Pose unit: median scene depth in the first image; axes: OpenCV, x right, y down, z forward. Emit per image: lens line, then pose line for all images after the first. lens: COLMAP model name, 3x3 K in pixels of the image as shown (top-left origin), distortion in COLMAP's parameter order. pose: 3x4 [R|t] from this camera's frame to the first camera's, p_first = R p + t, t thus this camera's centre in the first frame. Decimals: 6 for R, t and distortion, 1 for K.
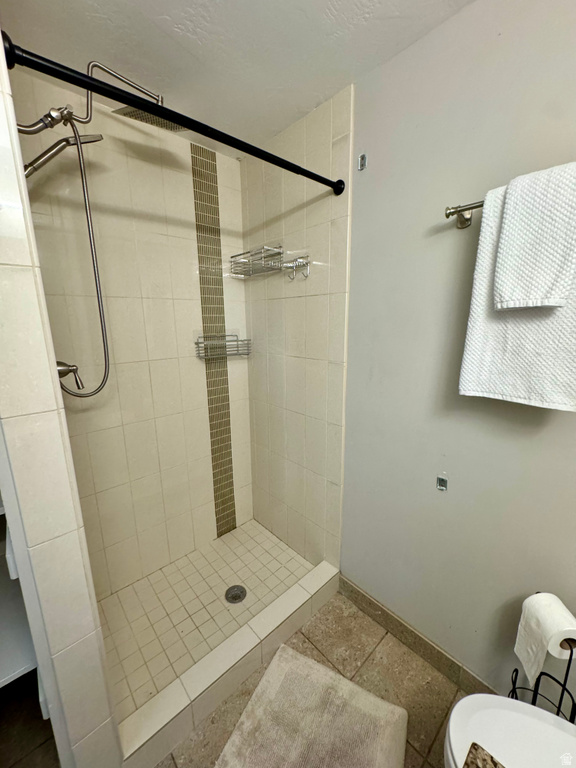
lens RADIAL K [[306.5, 0, 289.6], [0, 306.5, 384.0], [0, 0, 1]] dist [-0.000439, 0.000202]
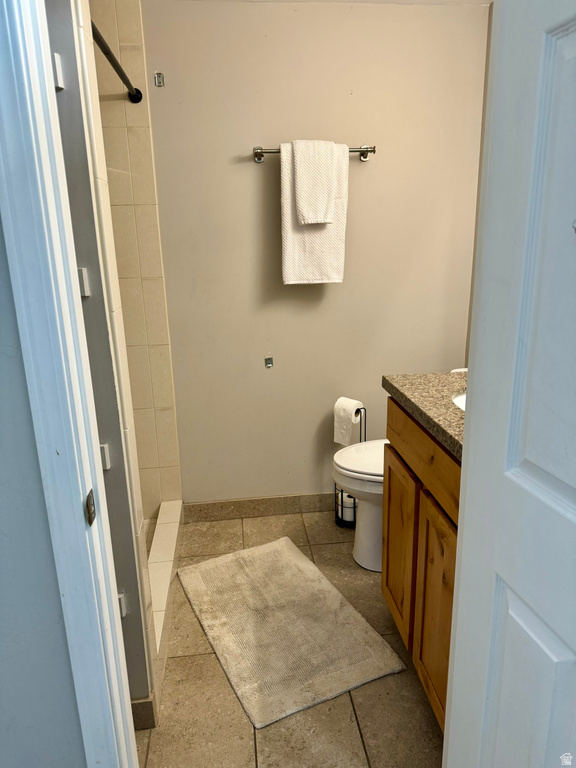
lens RADIAL K [[537.9, 0, 288.0], [0, 537.9, 384.0], [0, 0, 1]] dist [0.122280, -0.182449]
pose [[0.588788, -0.216865, 0.778651, -1.429444], [0.181192, 0.974231, 0.134325, 0.142846], [-0.787717, 0.061996, 0.612910, -0.516265]]
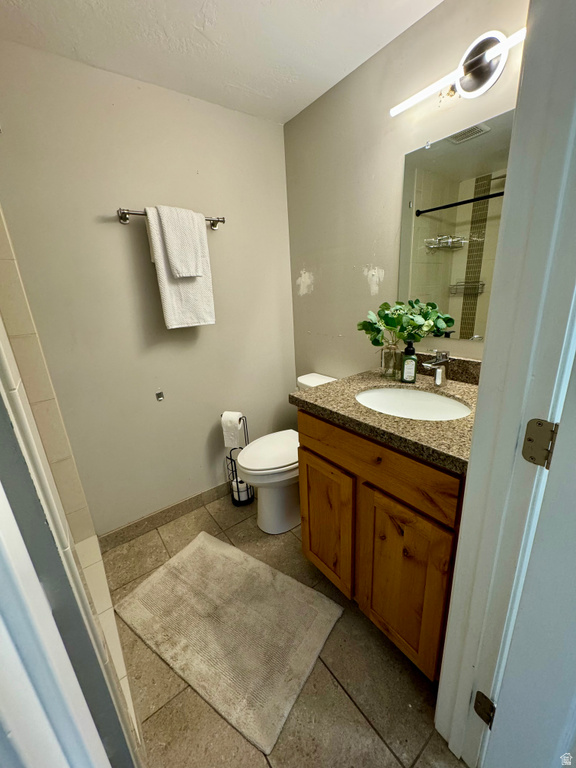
lens RADIAL K [[306.5, 0, 289.6], [0, 306.5, 384.0], [0, 0, 1]] dist [-0.000439, 0.000202]
pose [[0.093734, -0.285388, 0.953818, -1.011654], [0.256125, 0.932703, 0.253900, 0.054295], [-0.962088, 0.220497, 0.160521, 0.140905]]
